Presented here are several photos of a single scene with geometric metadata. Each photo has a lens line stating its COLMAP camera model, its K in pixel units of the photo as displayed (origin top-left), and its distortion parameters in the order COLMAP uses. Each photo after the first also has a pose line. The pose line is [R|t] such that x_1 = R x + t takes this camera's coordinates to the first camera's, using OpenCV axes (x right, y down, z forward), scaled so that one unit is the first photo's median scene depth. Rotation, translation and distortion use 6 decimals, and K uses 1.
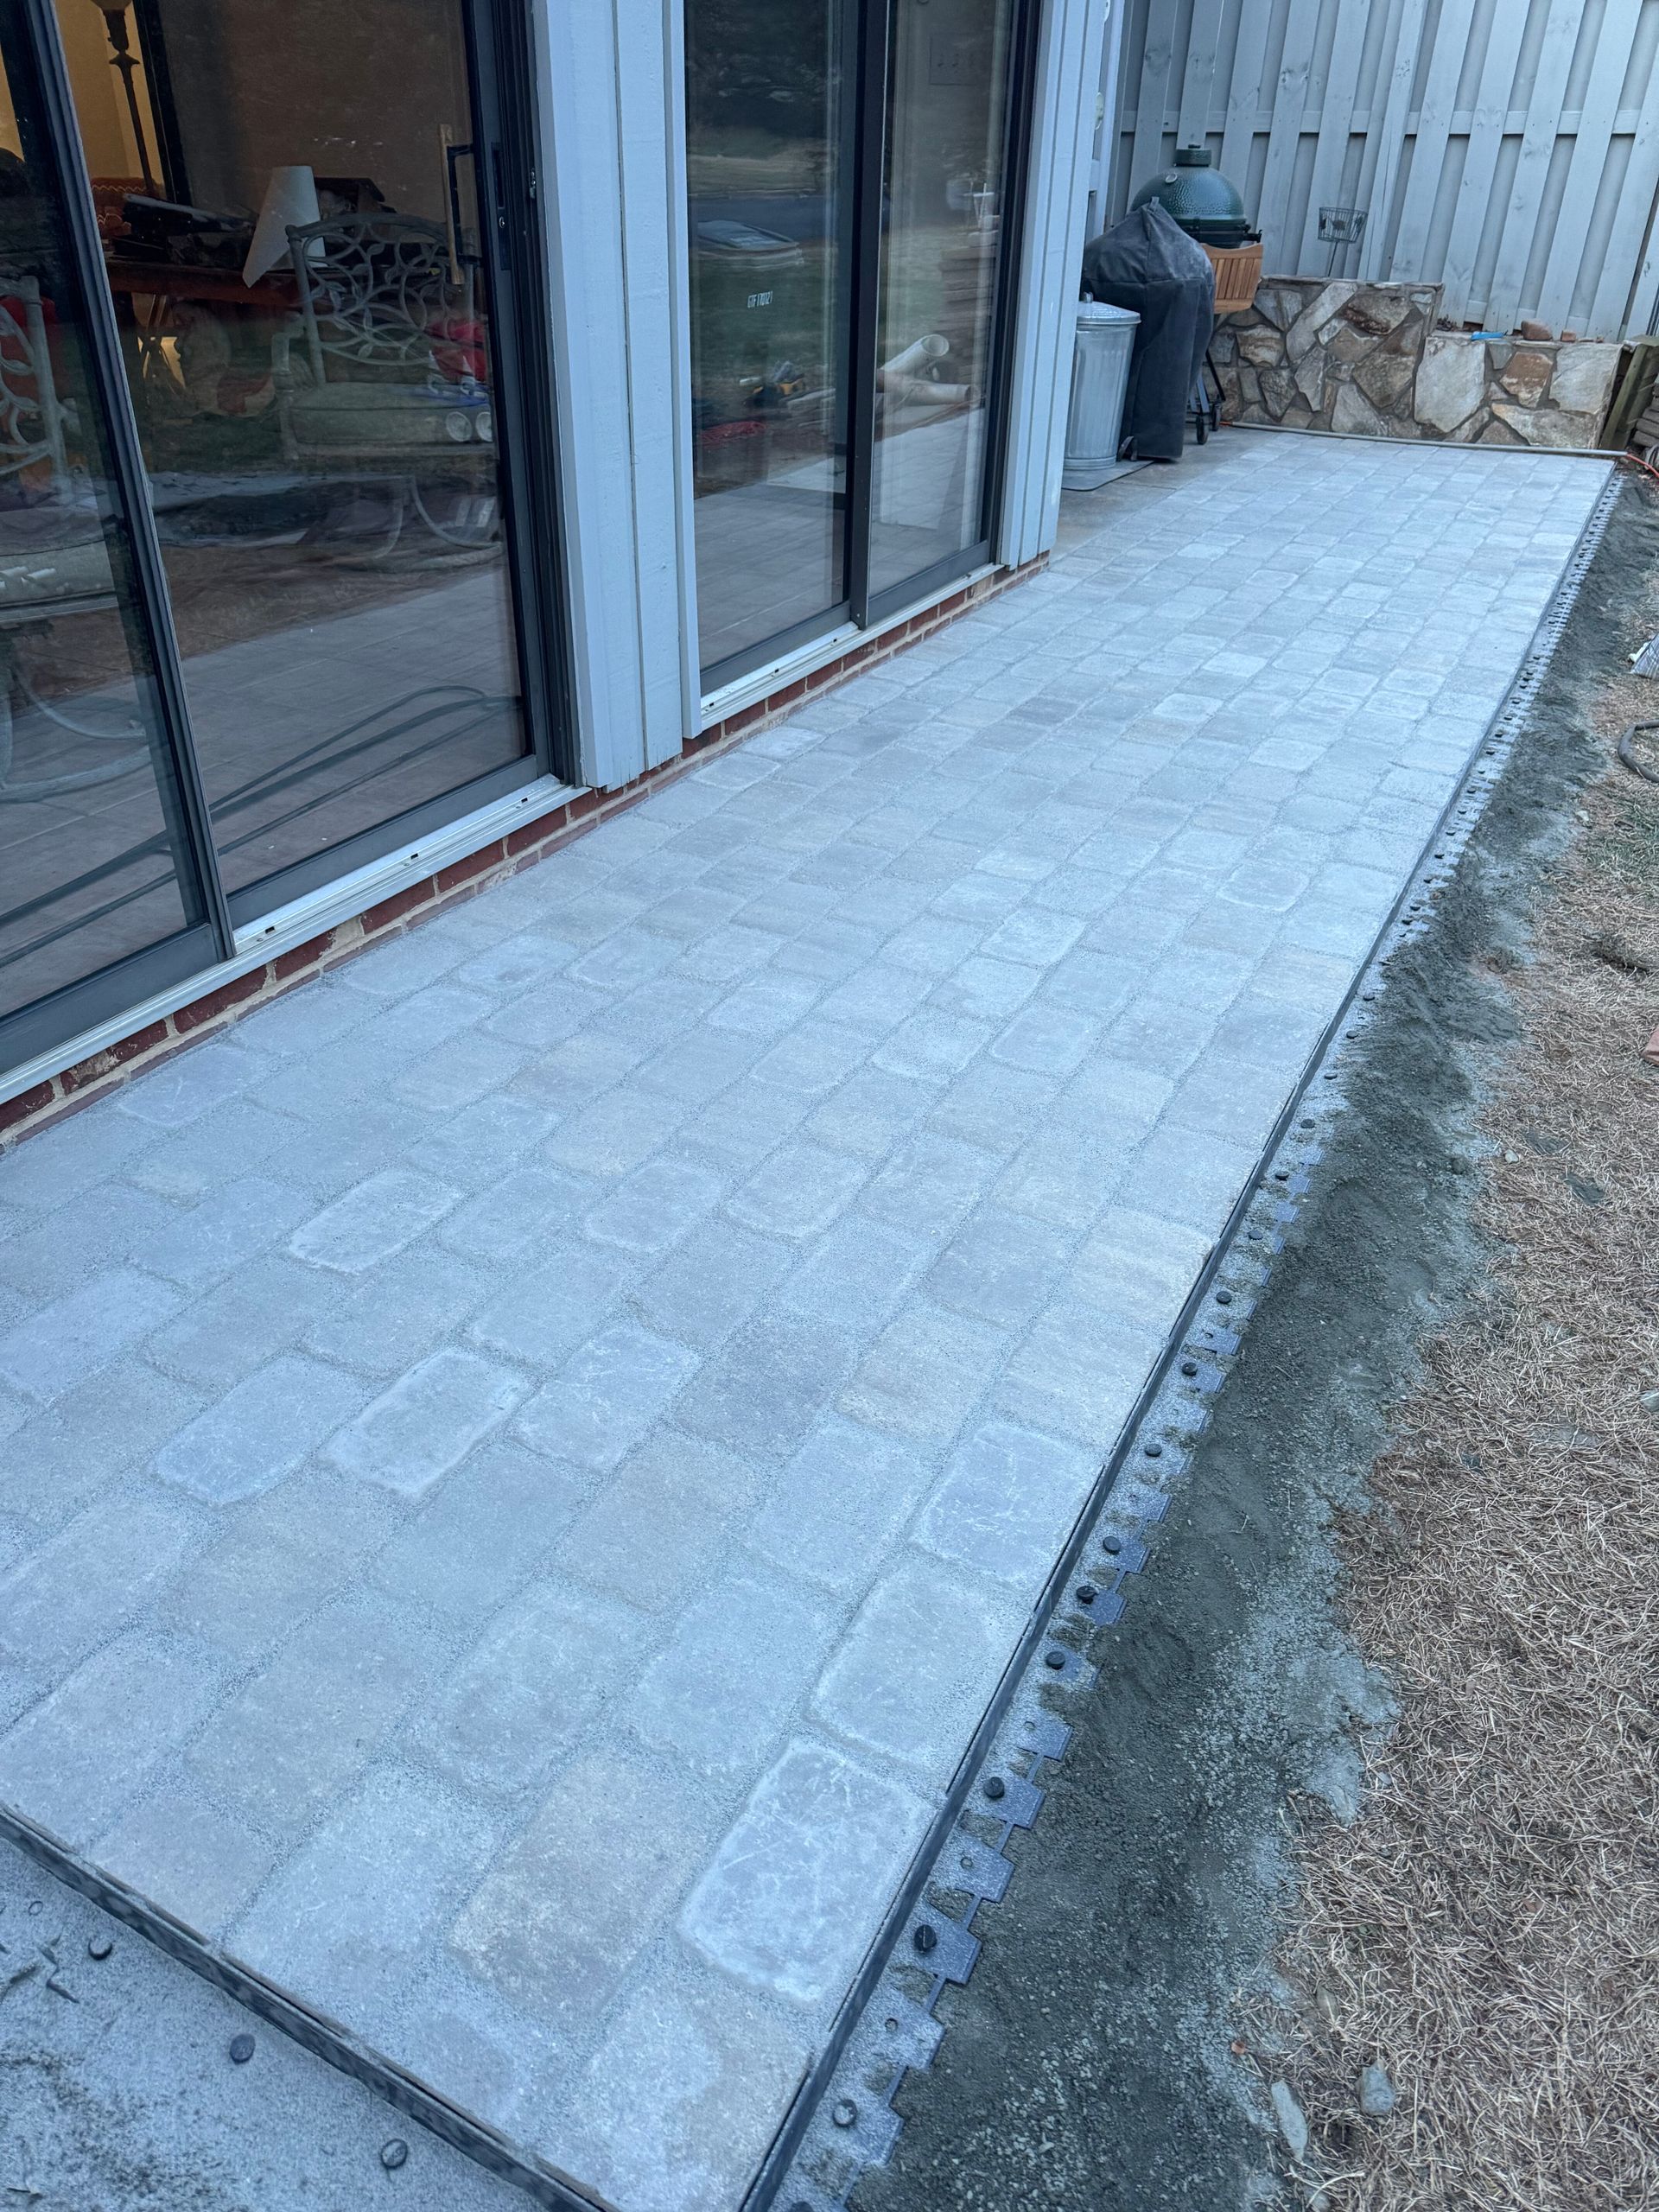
lens RADIAL K [[1545.9, 0, 830.1], [0, 1545.9, 1129.3], [0, 0, 1]] dist [0.004945, -0.011951]
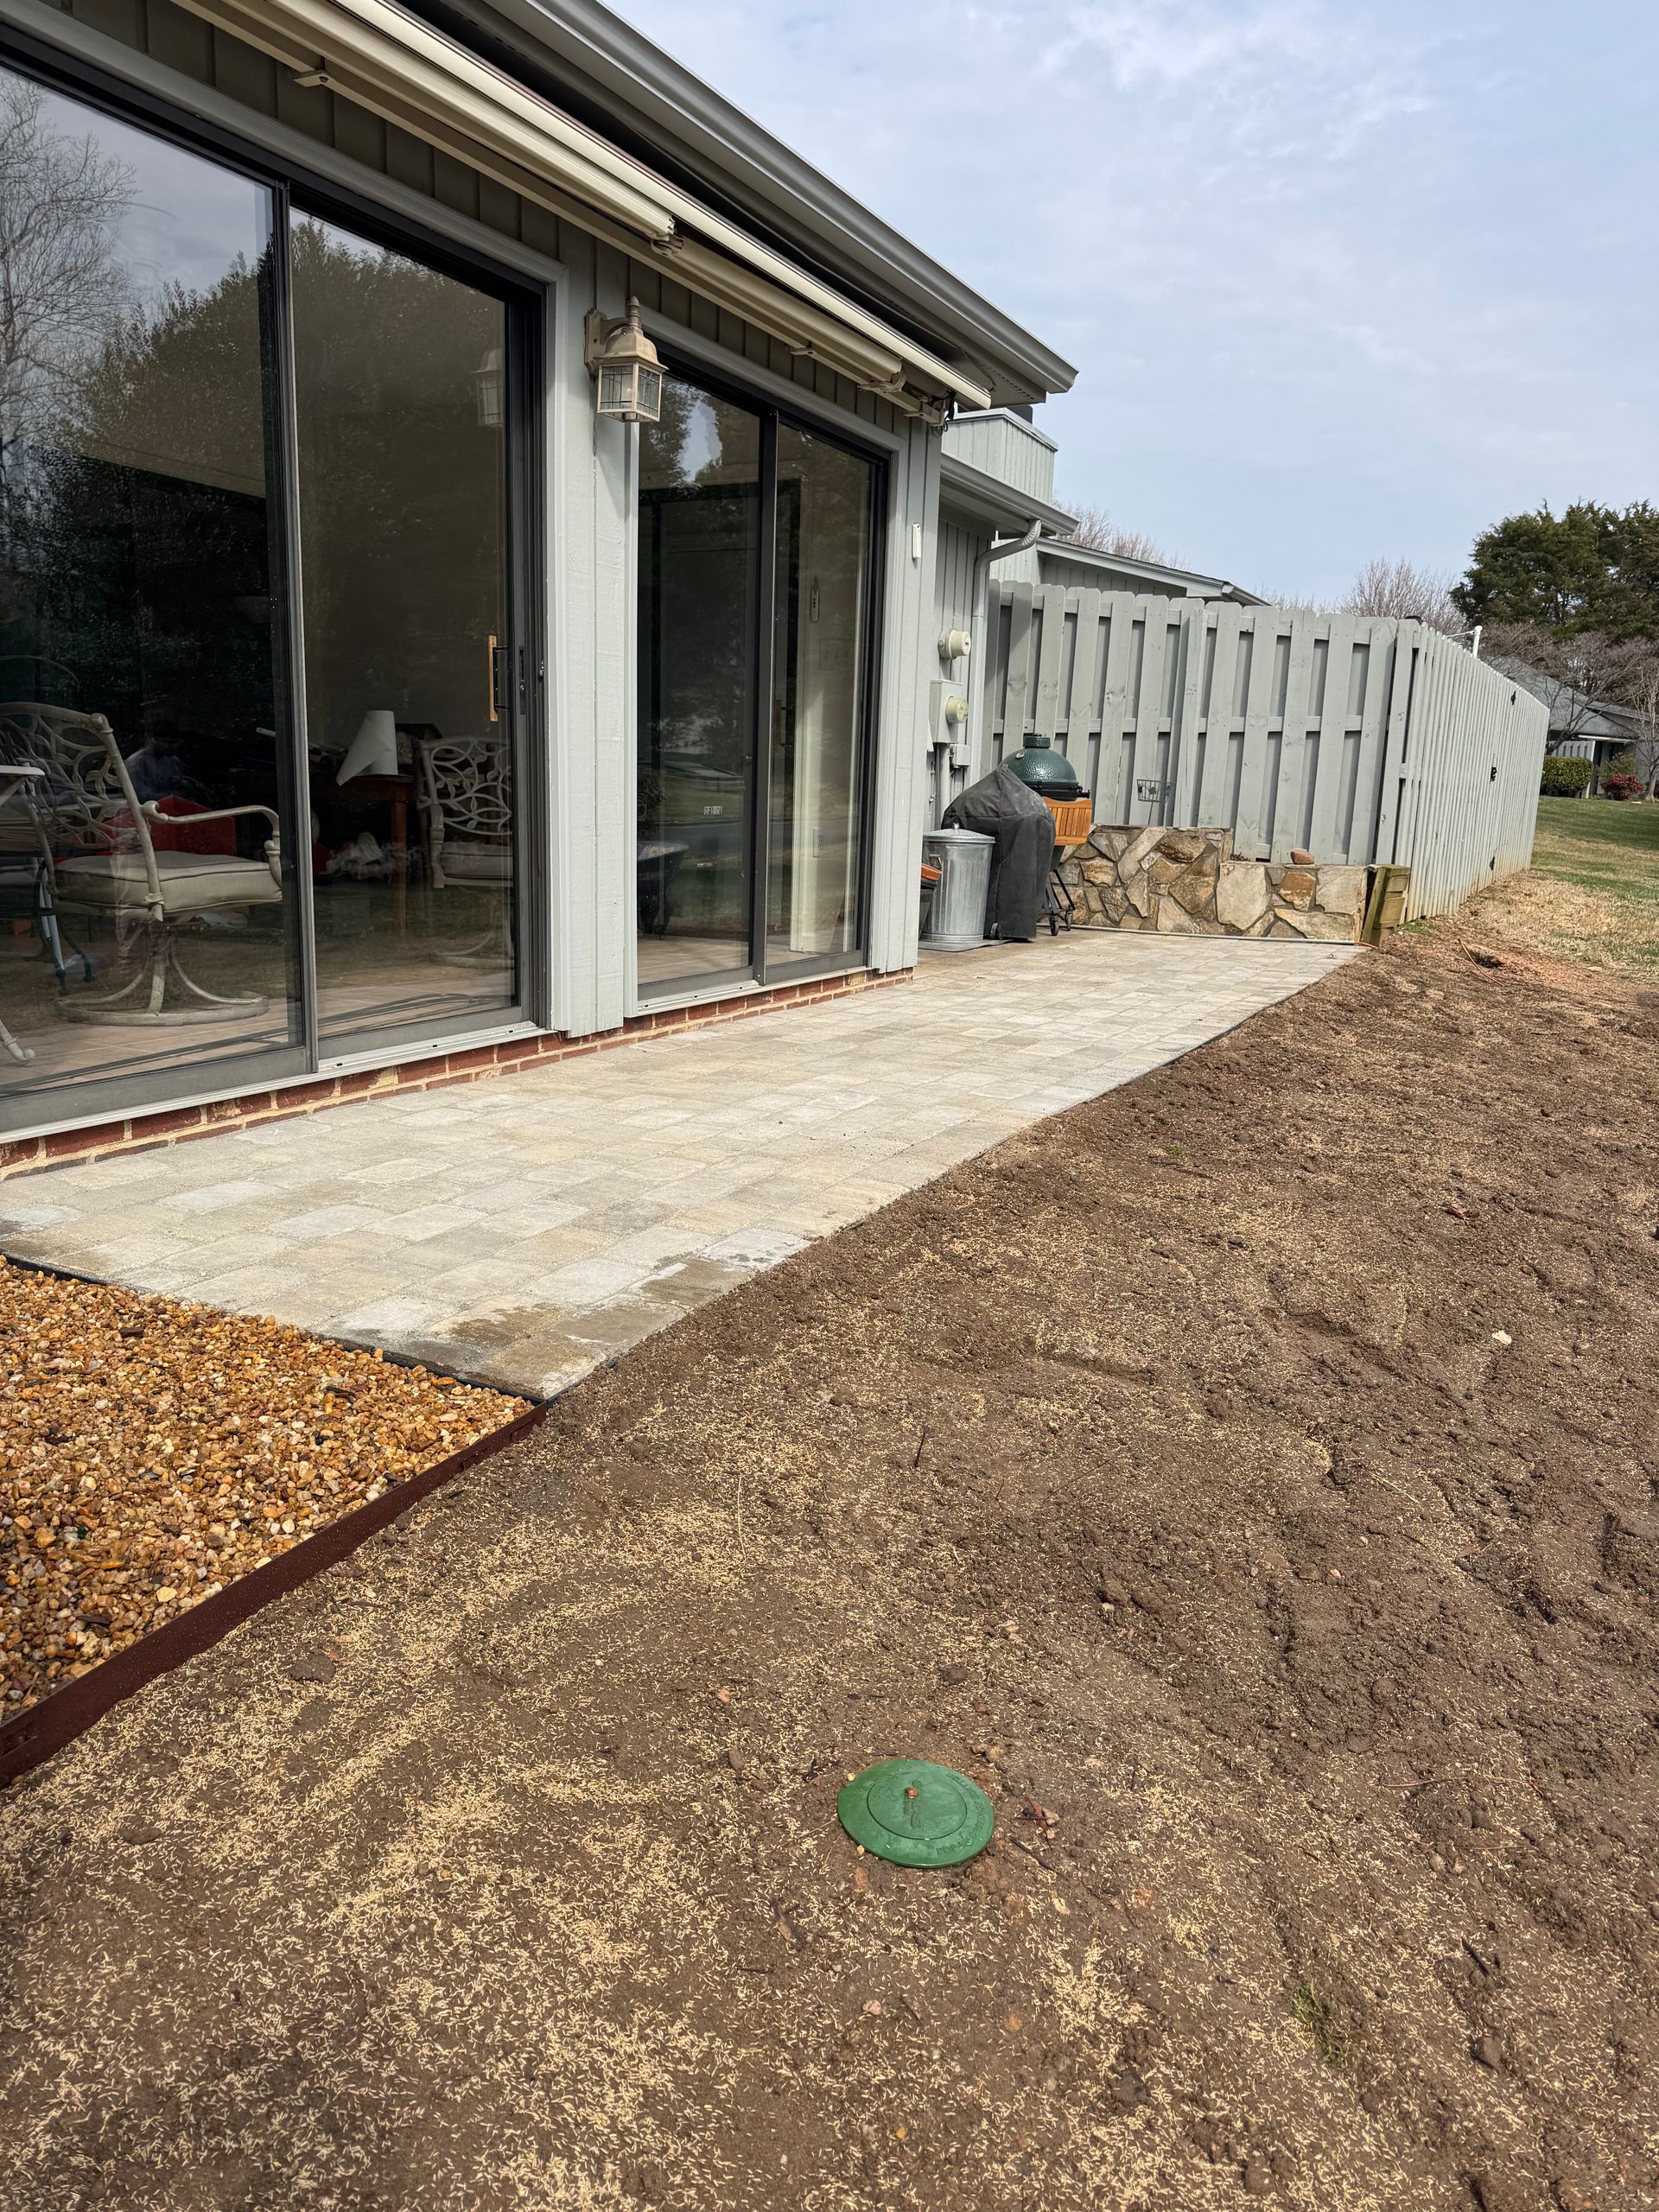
lens RADIAL K [[1525.3, 0, 818.4], [0, 1525.3, 1179.1], [0, 0, 1]] dist [0.006630, -0.000128]
pose [[0.999943, 0.009893, 0.004107, 0.071909], [-0.008042, 0.946649, -0.322165, 0.303271], [-0.007075, 0.322114, 0.946675, -0.265218]]
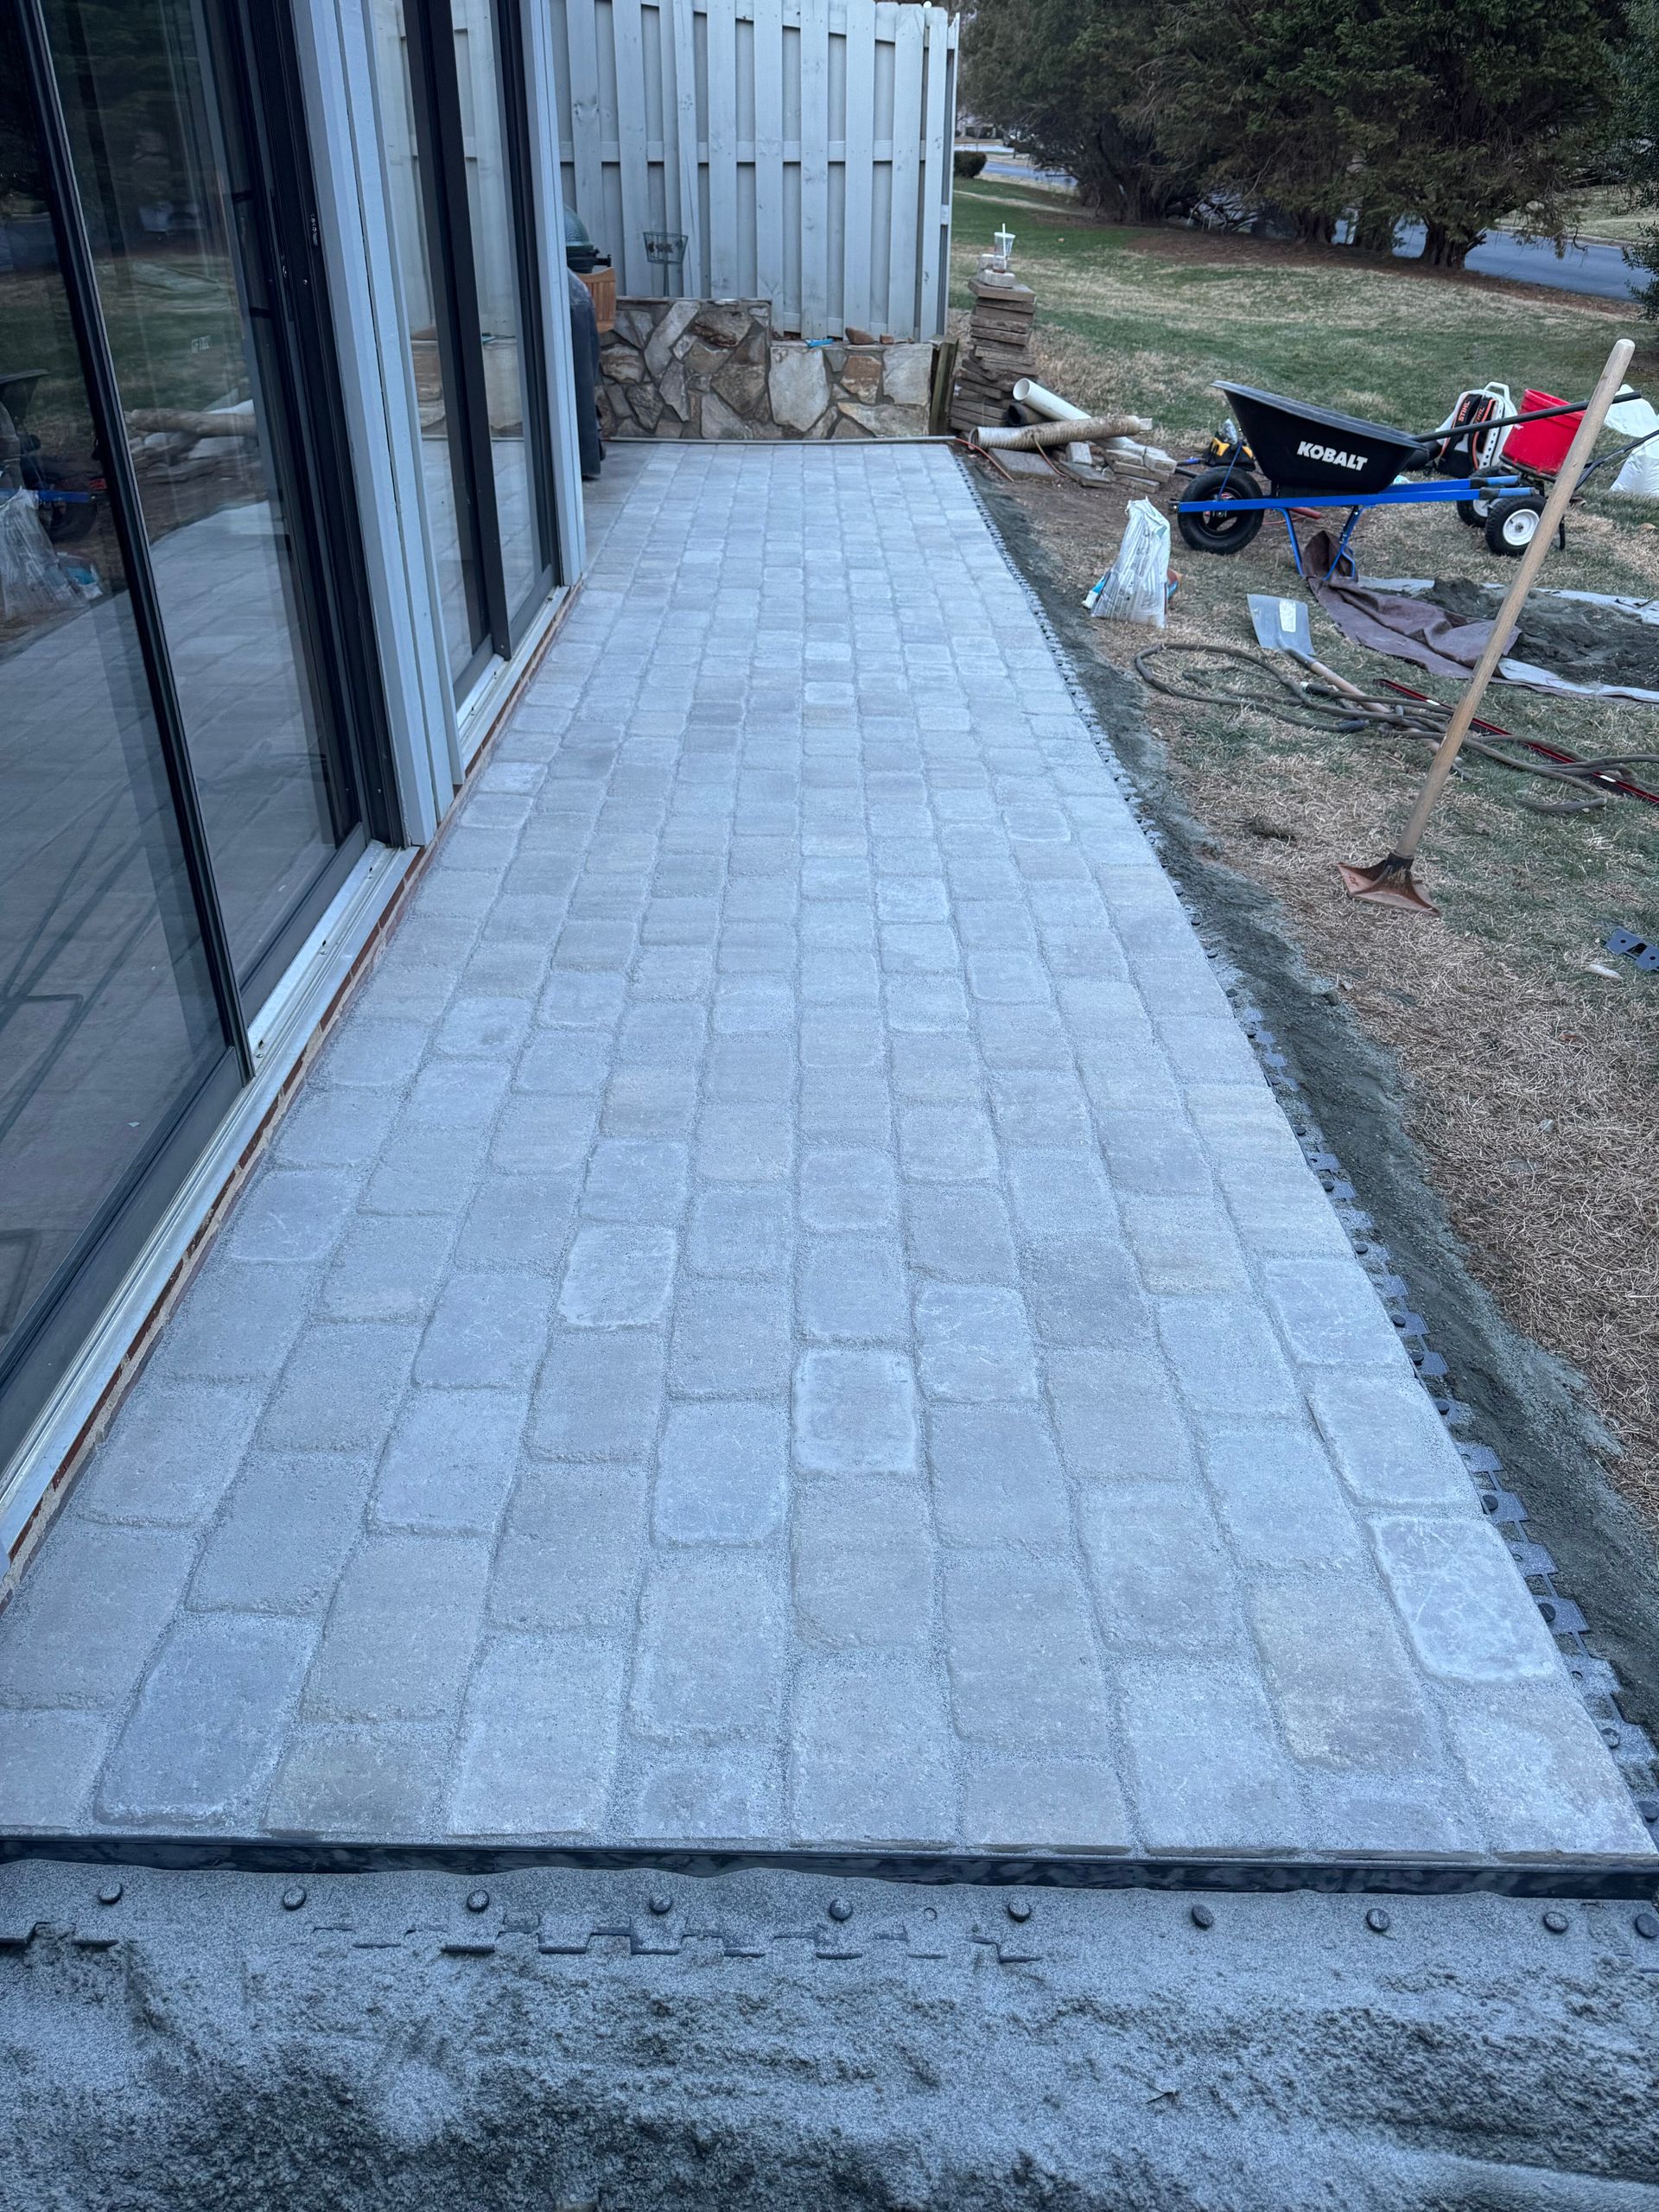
lens RADIAL K [[1541.9, 0, 826.7], [0, 1541.9, 1143.9], [0, 0, 1]] dist [0.007639, -0.021239]
pose [[0.881876, -0.255523, 0.396236, -0.289330], [0.256788, 0.965128, 0.050872, -0.020294], [-0.395417, 0.056886, 0.916738, 0.019685]]
